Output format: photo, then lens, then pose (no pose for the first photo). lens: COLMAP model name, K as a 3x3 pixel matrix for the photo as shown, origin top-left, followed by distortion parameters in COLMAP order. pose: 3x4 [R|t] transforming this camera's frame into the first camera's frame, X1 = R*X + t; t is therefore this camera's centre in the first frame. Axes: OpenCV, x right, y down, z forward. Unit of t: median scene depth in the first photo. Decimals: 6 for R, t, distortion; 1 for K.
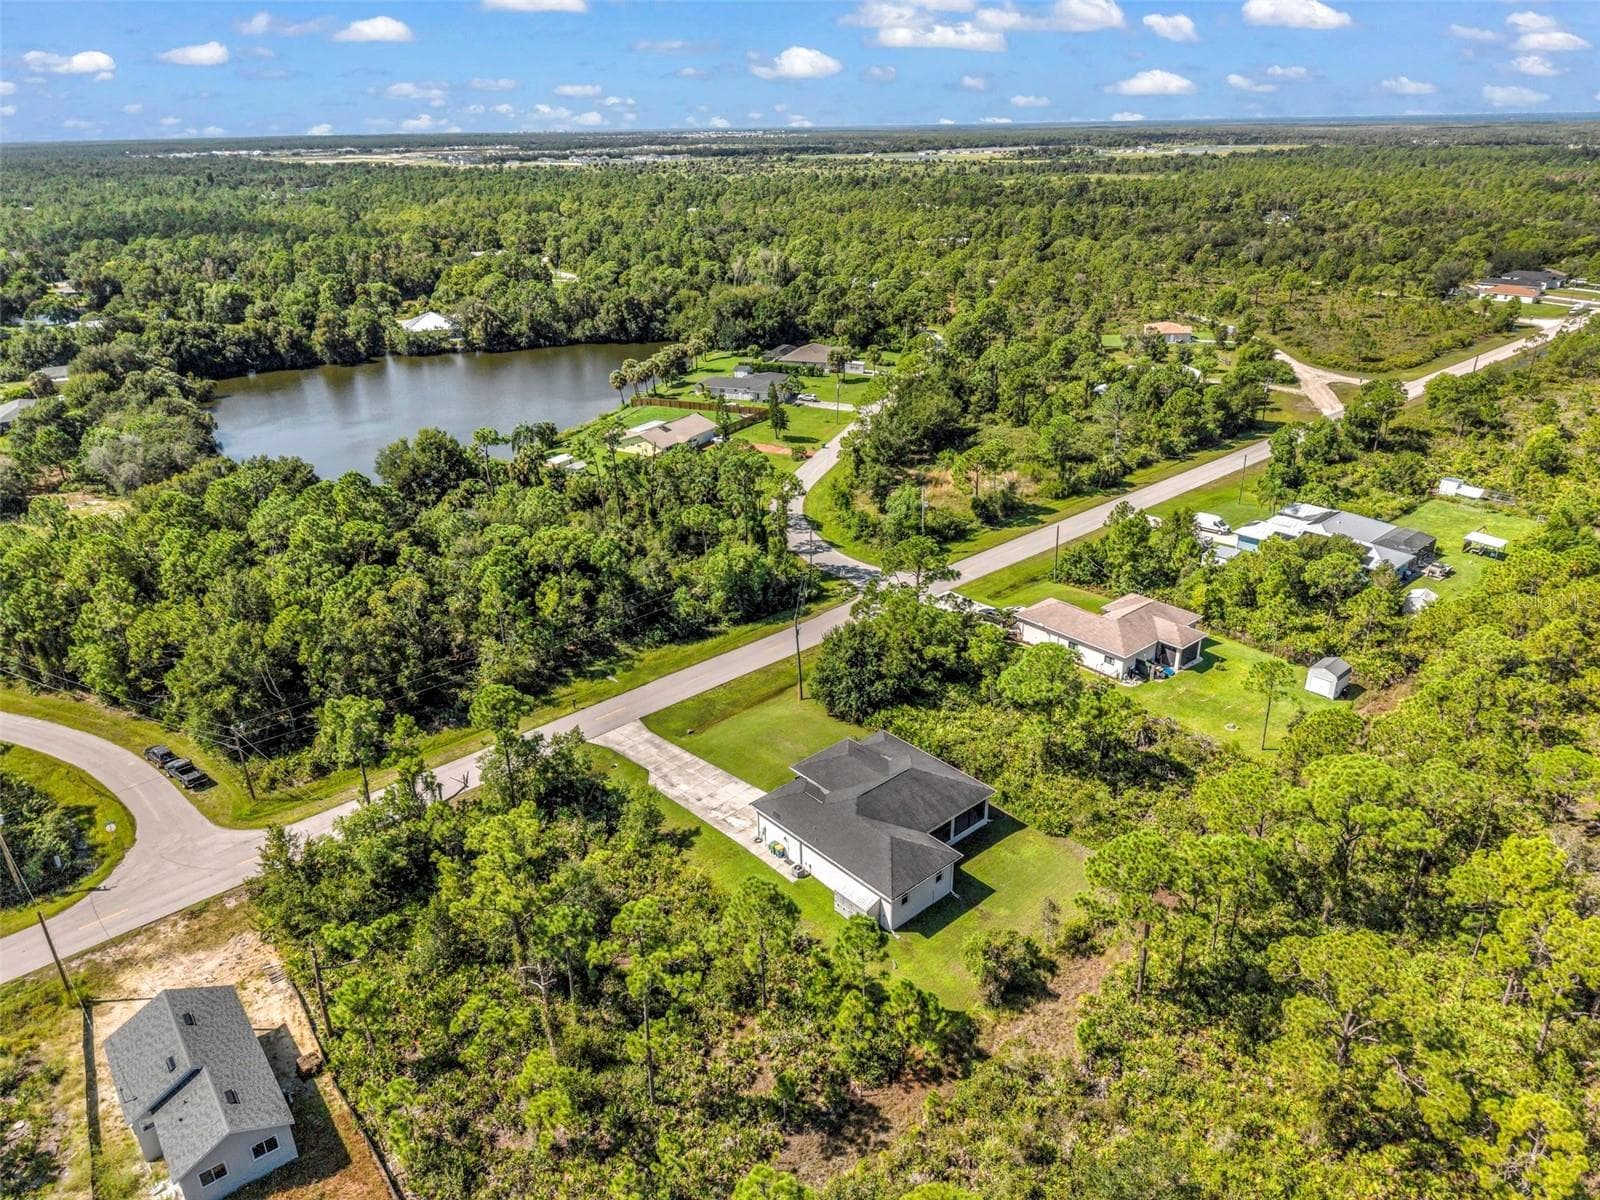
lens RADIAL K [[1072.7, 0, 797.3], [0, 1072.7, 599.0], [0, 0, 1]] dist [0.027592, -0.027049]
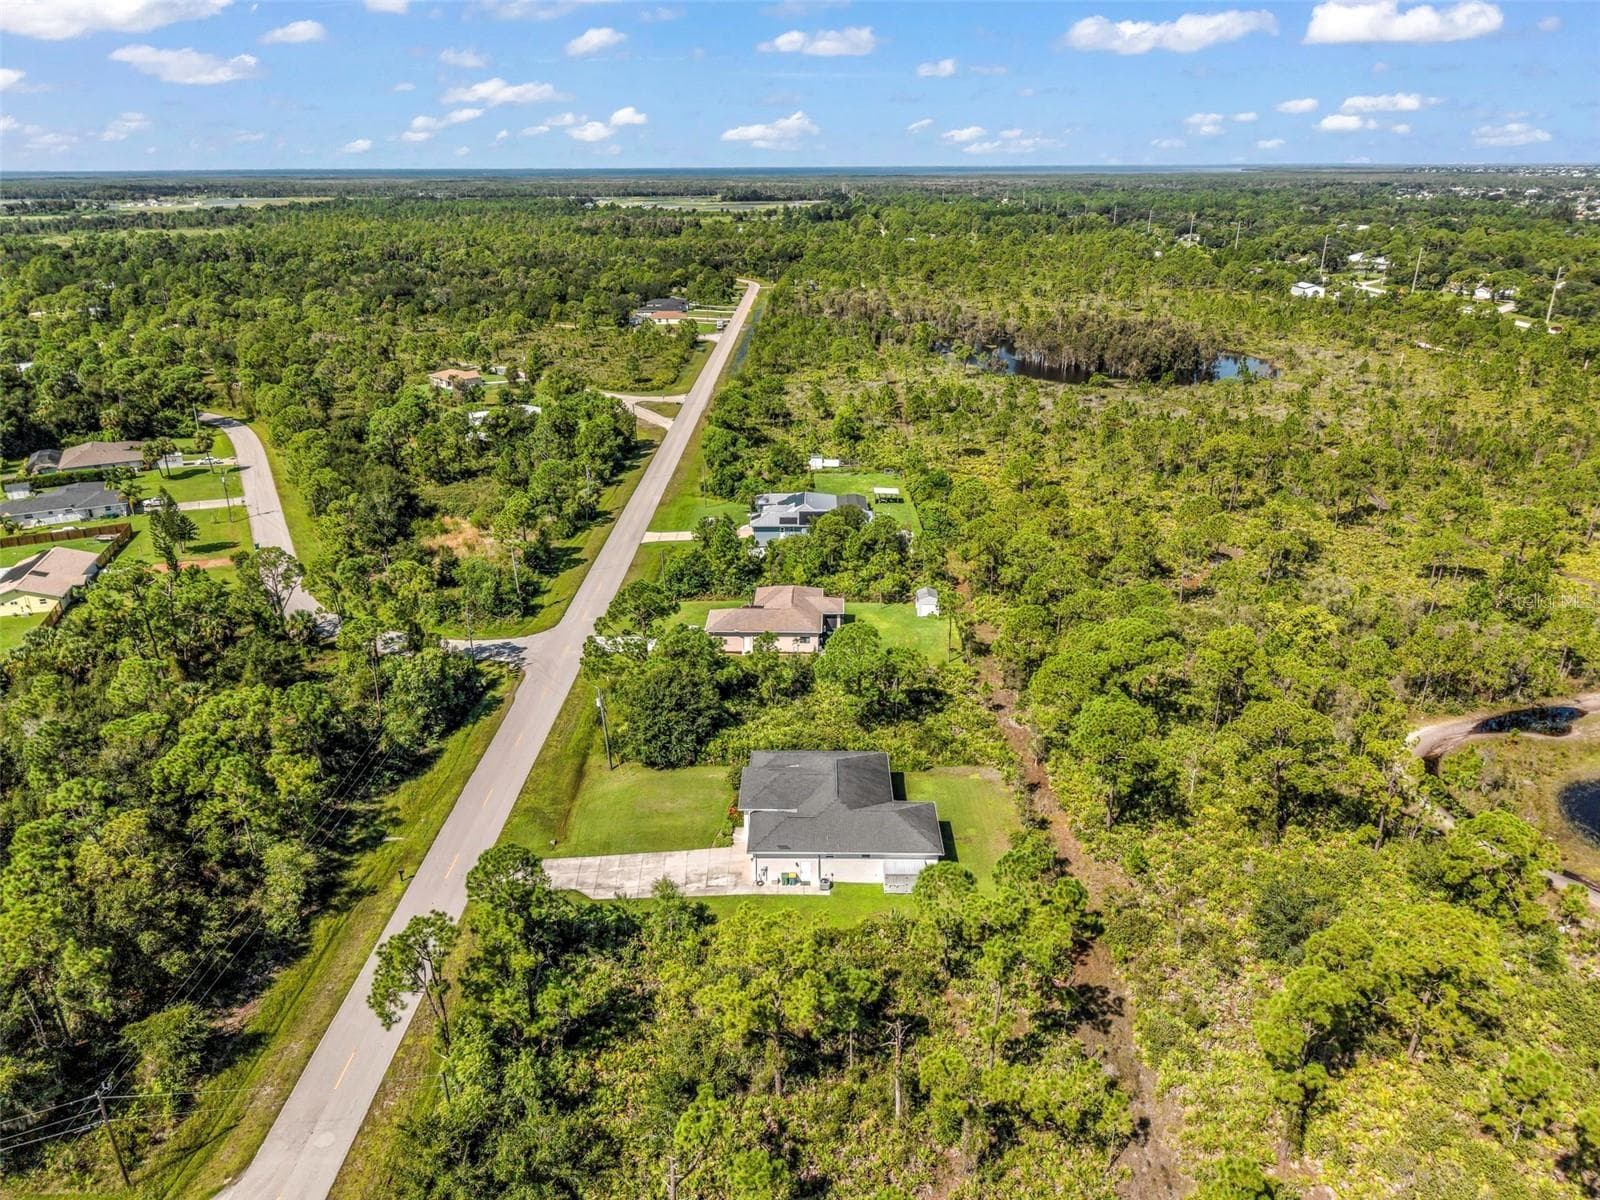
lens RADIAL K [[1072.7, 0, 797.3], [0, 1072.7, 599.0], [0, 0, 1]] dist [0.027592, -0.027049]
pose [[0.687460, -0.270770, 0.673857, -0.511757], [0.298324, 0.951280, 0.077898, -0.082625], [-0.662119, 0.147476, 0.734744, 0.150840]]
